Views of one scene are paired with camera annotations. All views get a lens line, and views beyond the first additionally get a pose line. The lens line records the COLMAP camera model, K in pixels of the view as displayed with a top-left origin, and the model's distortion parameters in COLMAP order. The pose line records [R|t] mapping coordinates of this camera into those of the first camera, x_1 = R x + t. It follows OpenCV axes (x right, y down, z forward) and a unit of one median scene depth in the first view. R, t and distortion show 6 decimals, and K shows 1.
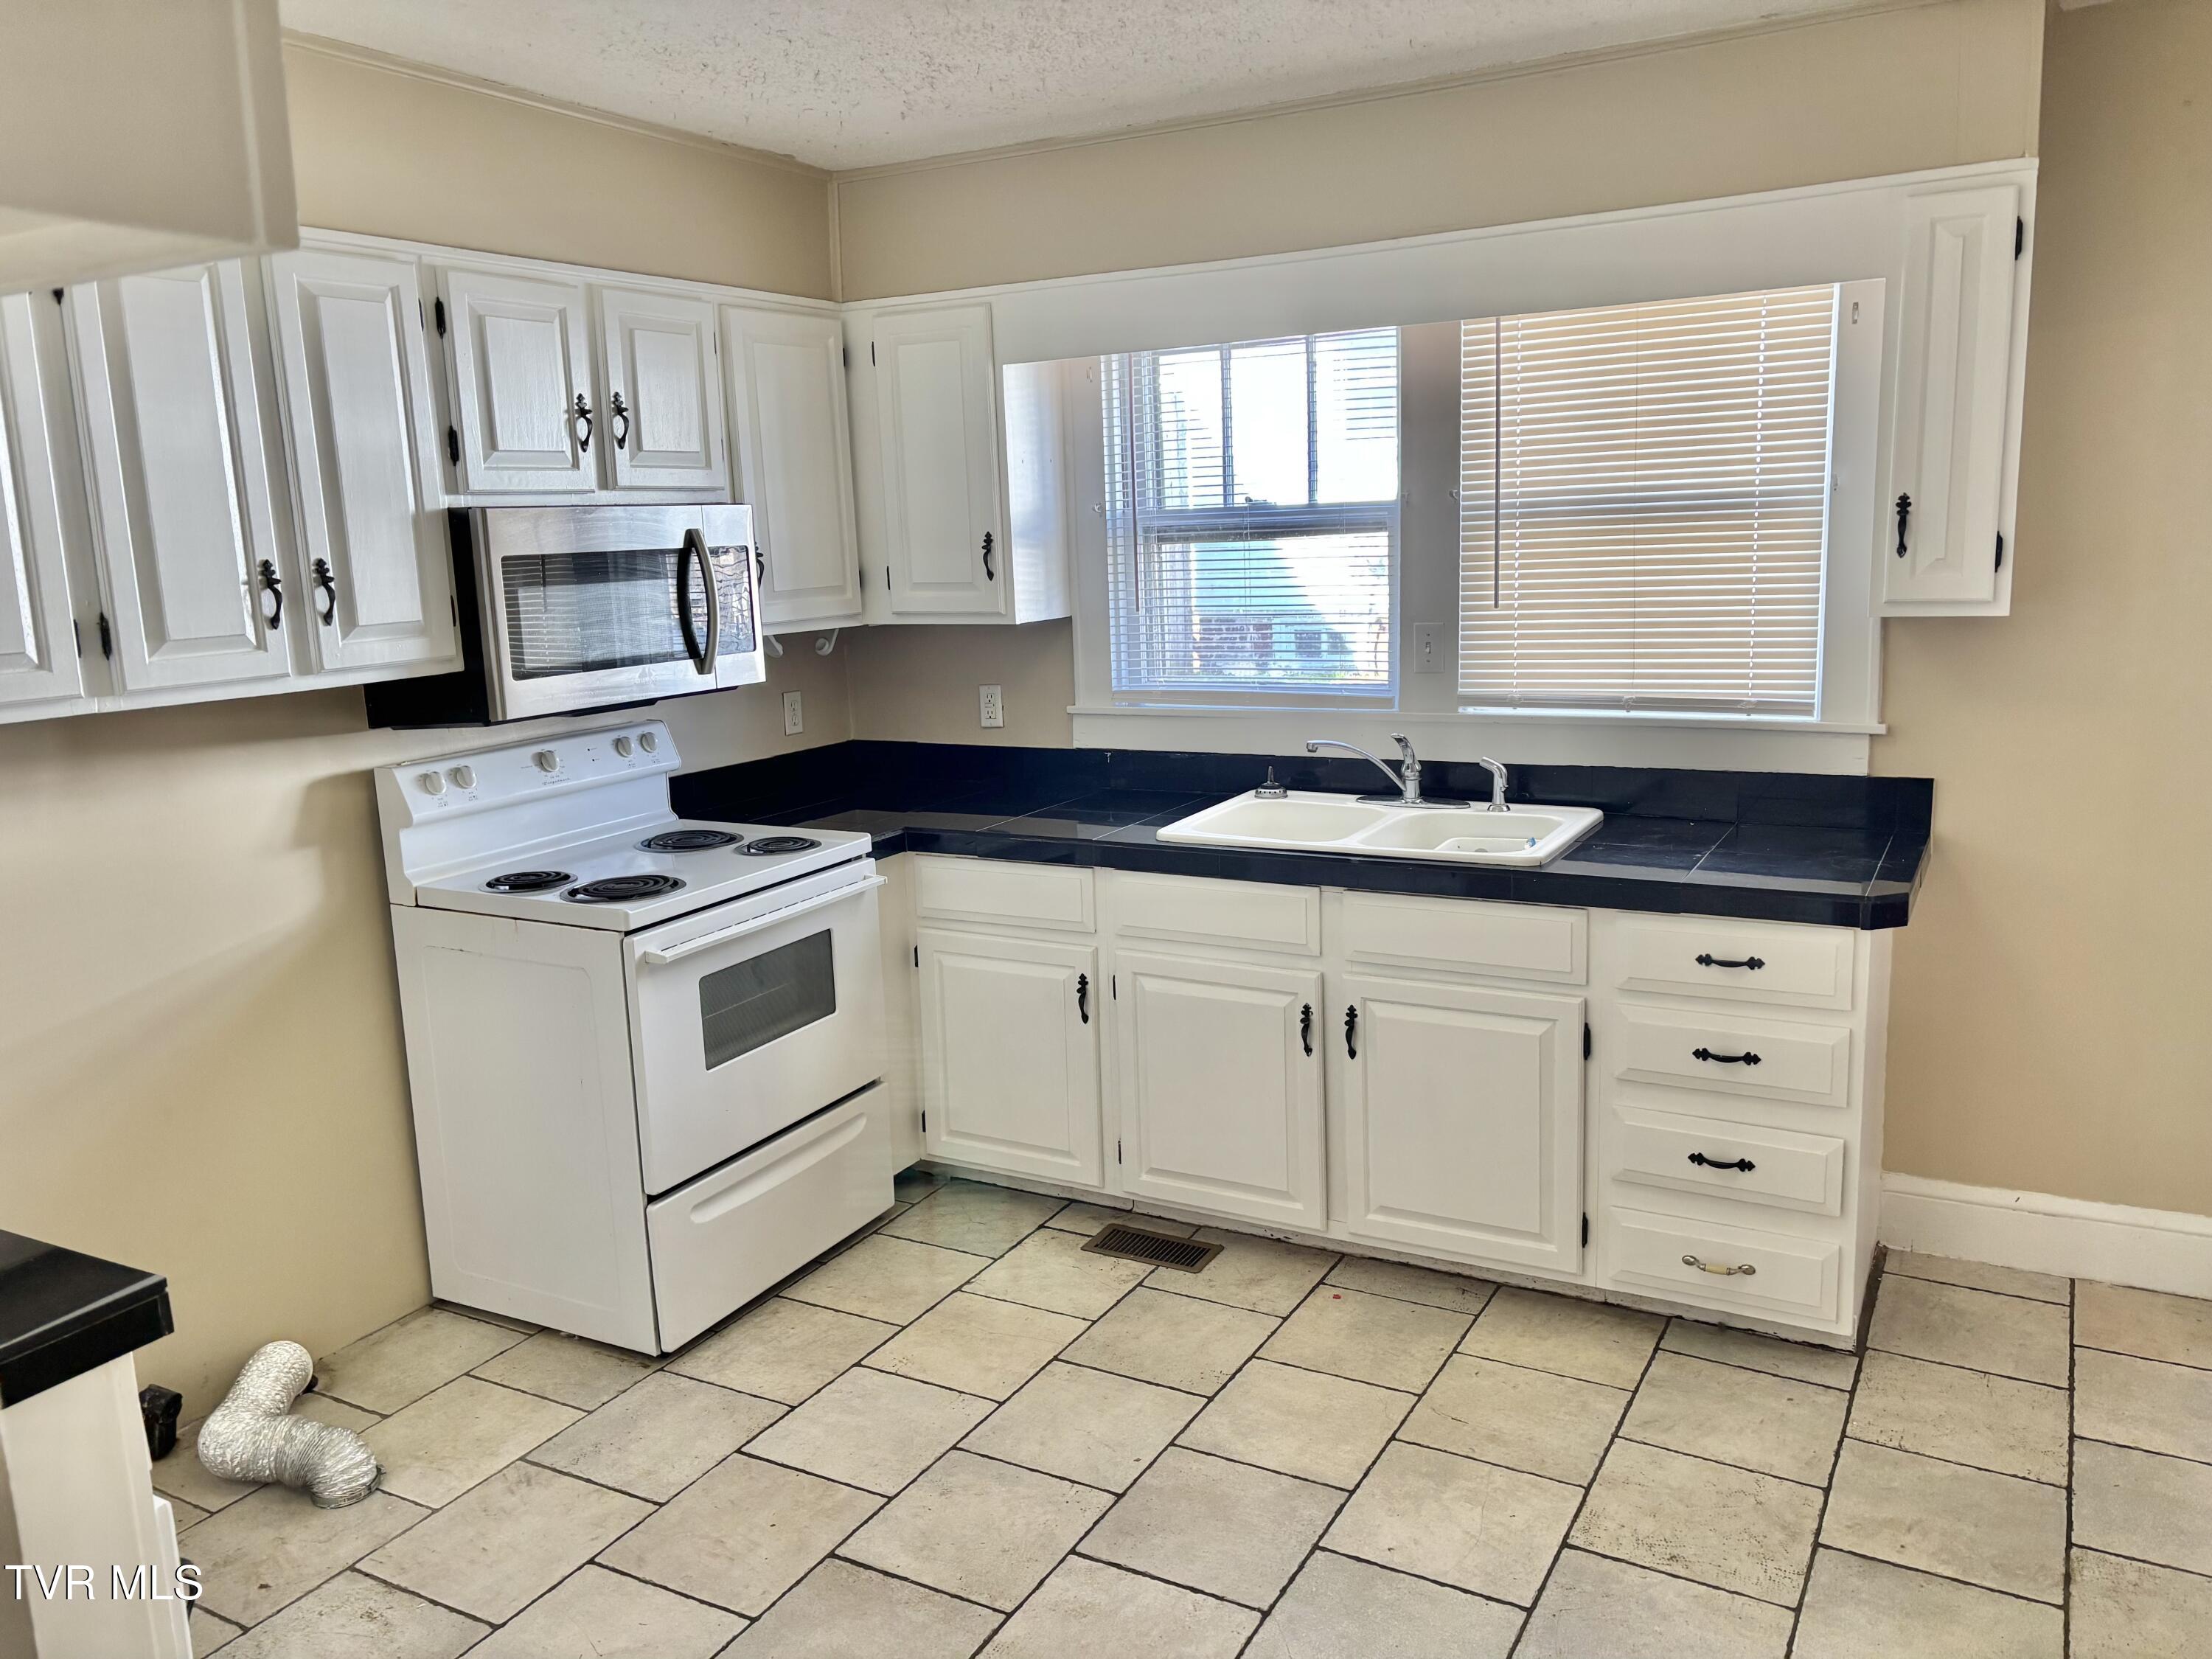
lens RADIAL K [[1681.3, 0, 1106.0], [0, 1681.3, 829.5], [0, 0, 1]] dist [0.071301, -0.003716]
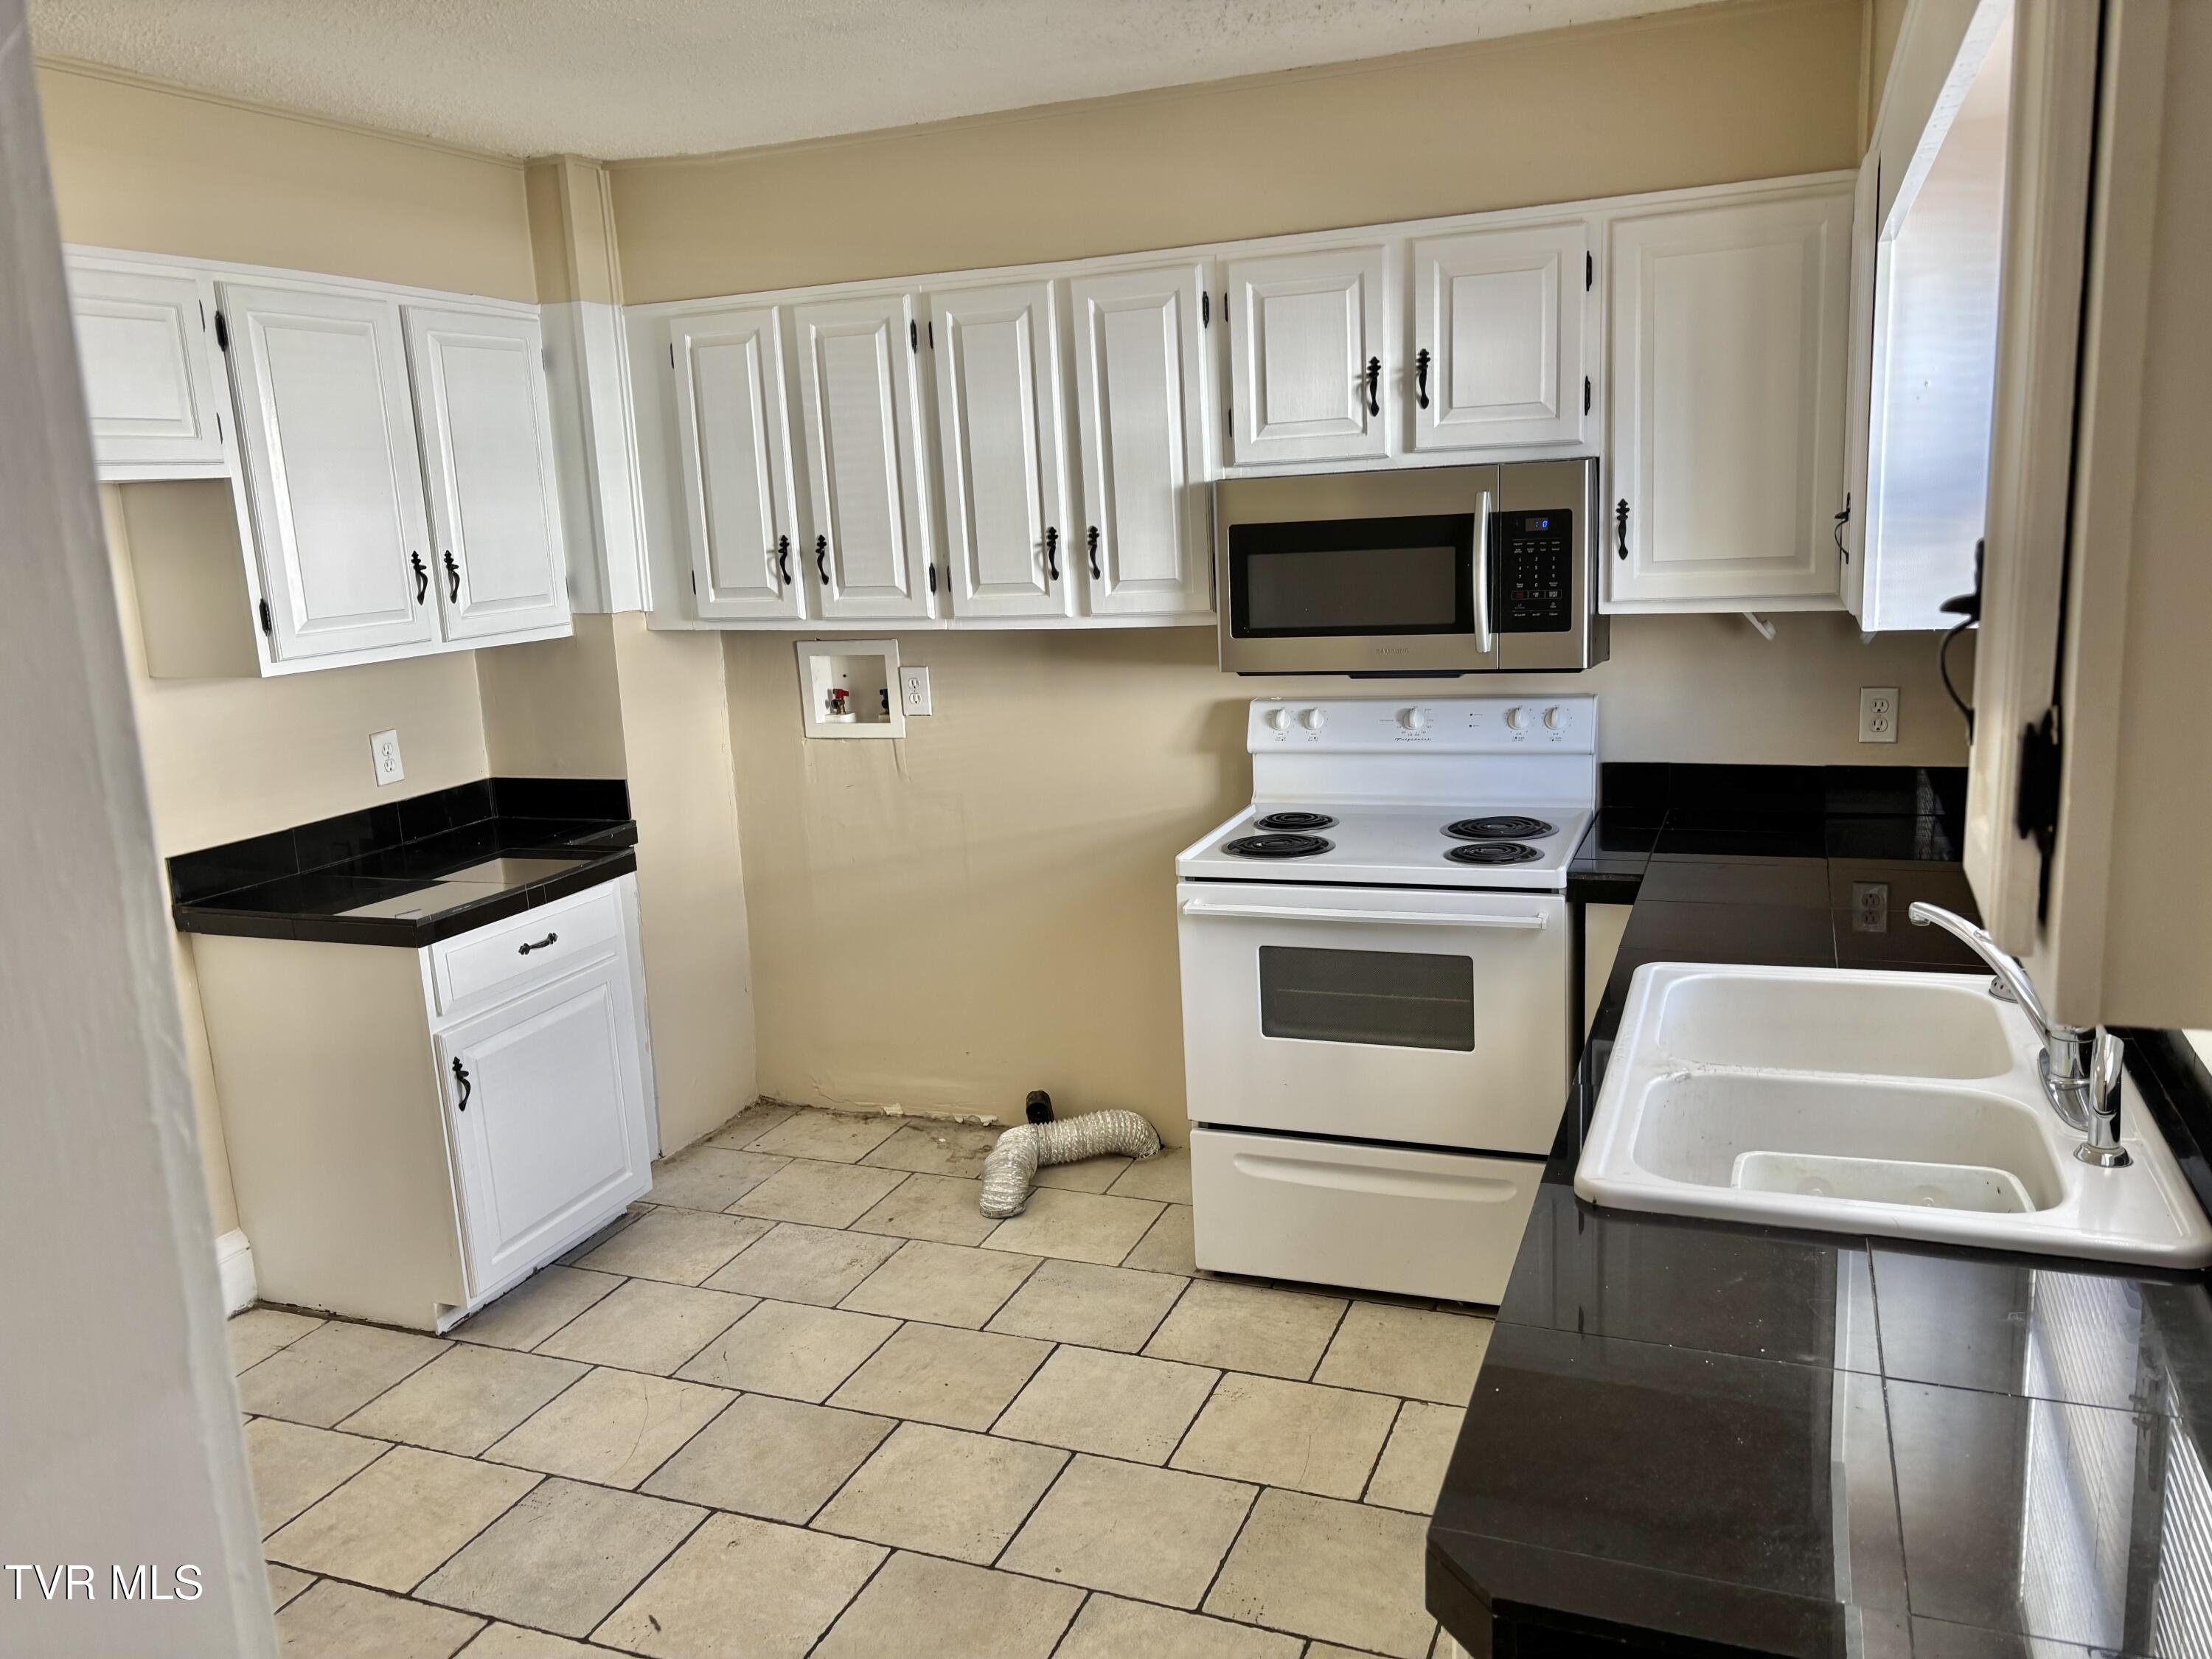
lens RADIAL K [[1681.3, 0, 1106.0], [0, 1681.3, 829.5], [0, 0, 1]] dist [0.071301, -0.003716]
pose [[0.129314, 0.219728, -0.966953, 0.760153], [-0.137857, 0.969654, 0.201906, -0.183406], [0.981974, 0.107192, 0.155681, 0.792182]]
